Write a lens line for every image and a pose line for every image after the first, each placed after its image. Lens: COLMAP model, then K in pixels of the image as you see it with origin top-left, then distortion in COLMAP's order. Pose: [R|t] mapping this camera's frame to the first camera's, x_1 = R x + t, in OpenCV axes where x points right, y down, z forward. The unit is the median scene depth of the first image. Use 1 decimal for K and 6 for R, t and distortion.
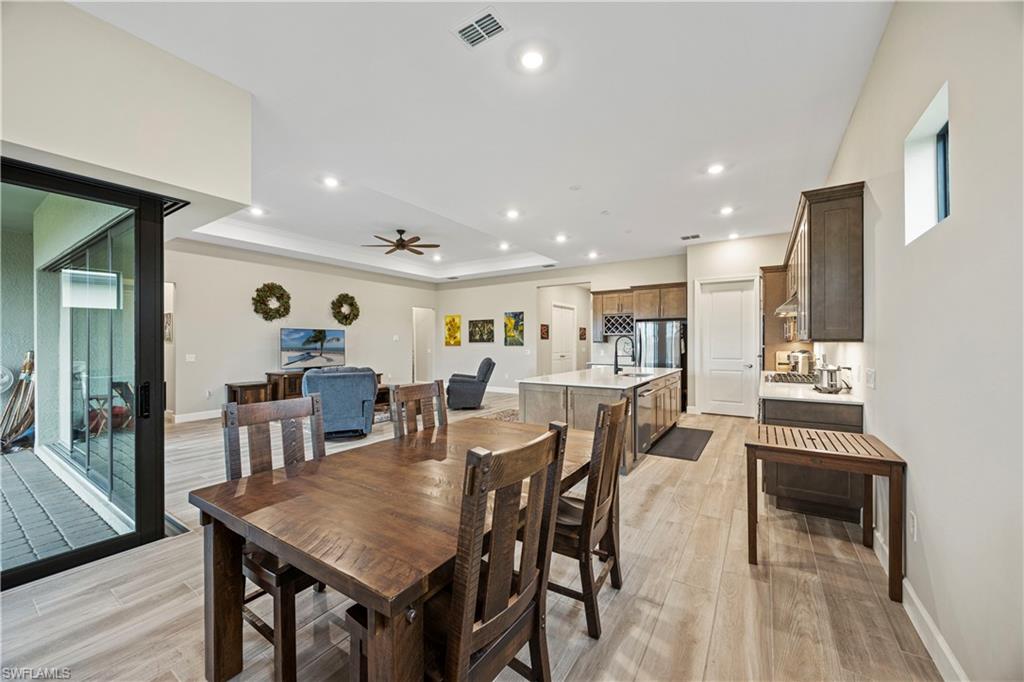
lens RADIAL K [[389.7, 0, 514.9], [0, 389.7, 343.8], [0, 0, 1]] dist [-0.005205, 0.000557]
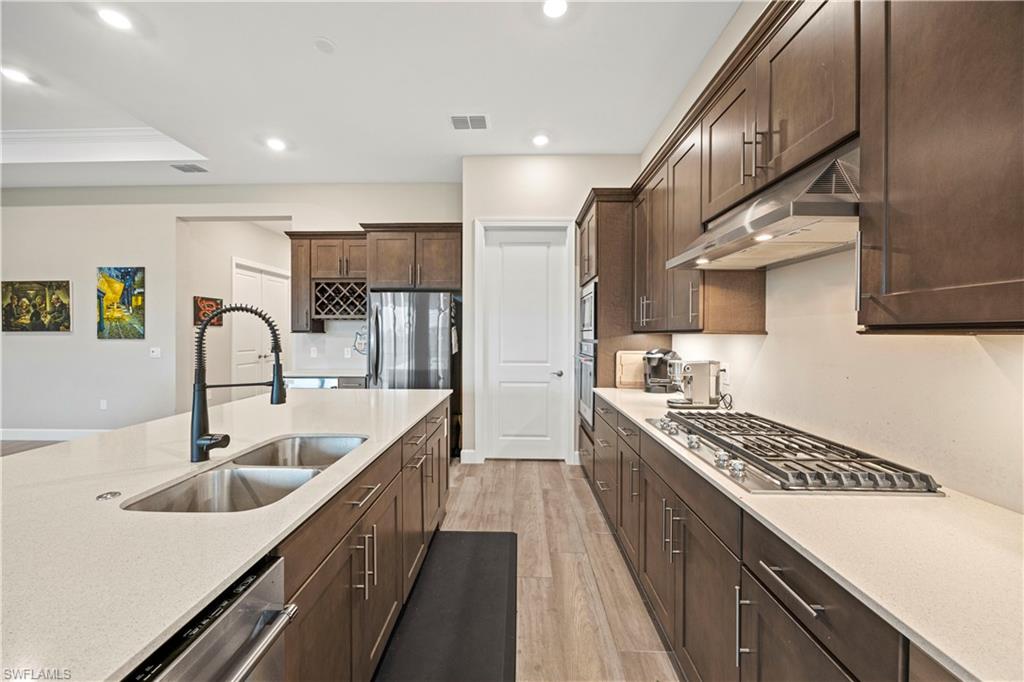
lens RADIAL K [[389.7, 0, 511.8], [0, 389.7, 335.7], [0, 0, 1]] dist [-0.005205, 0.000557]
pose [[0.852201, 0.000708, 0.523214, 0.187553], [-0.002522, 0.999993, 0.002754, -0.001648], [-0.523208, -0.003667, 0.852197, 0.432042]]
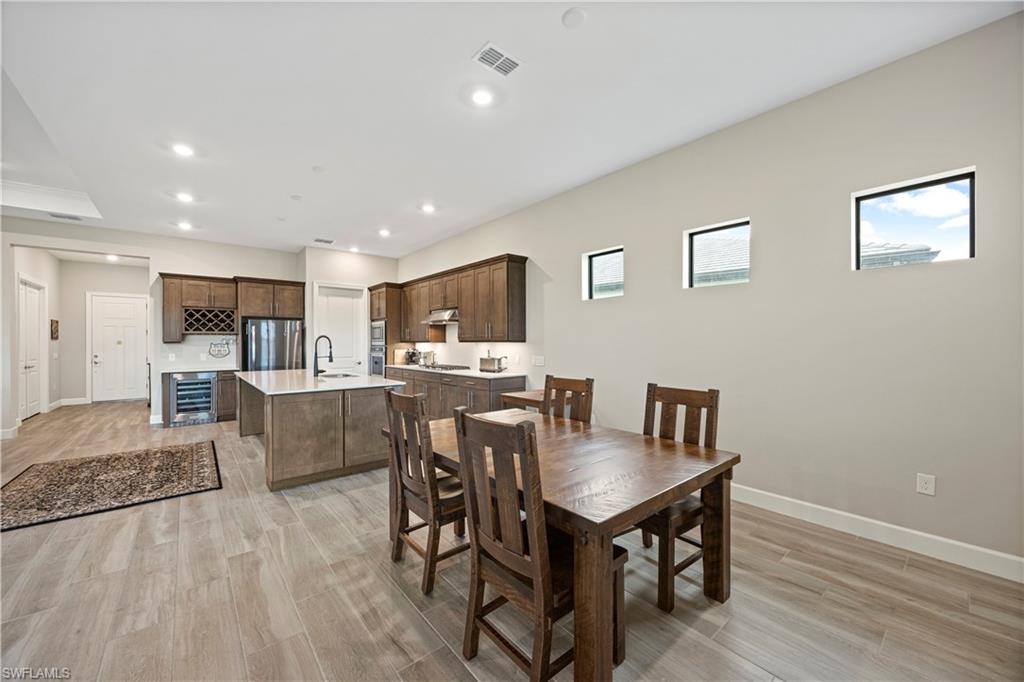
lens RADIAL K [[389.7, 0, 512.7], [0, 389.7, 343.7], [0, 0, 1]] dist [-0.005205, 0.000557]
pose [[0.295882, -0.003433, 0.955218, -0.308048], [0.005684, 0.999982, 0.001833, -0.000213], [-0.955207, 0.004887, 0.295897, 0.171483]]
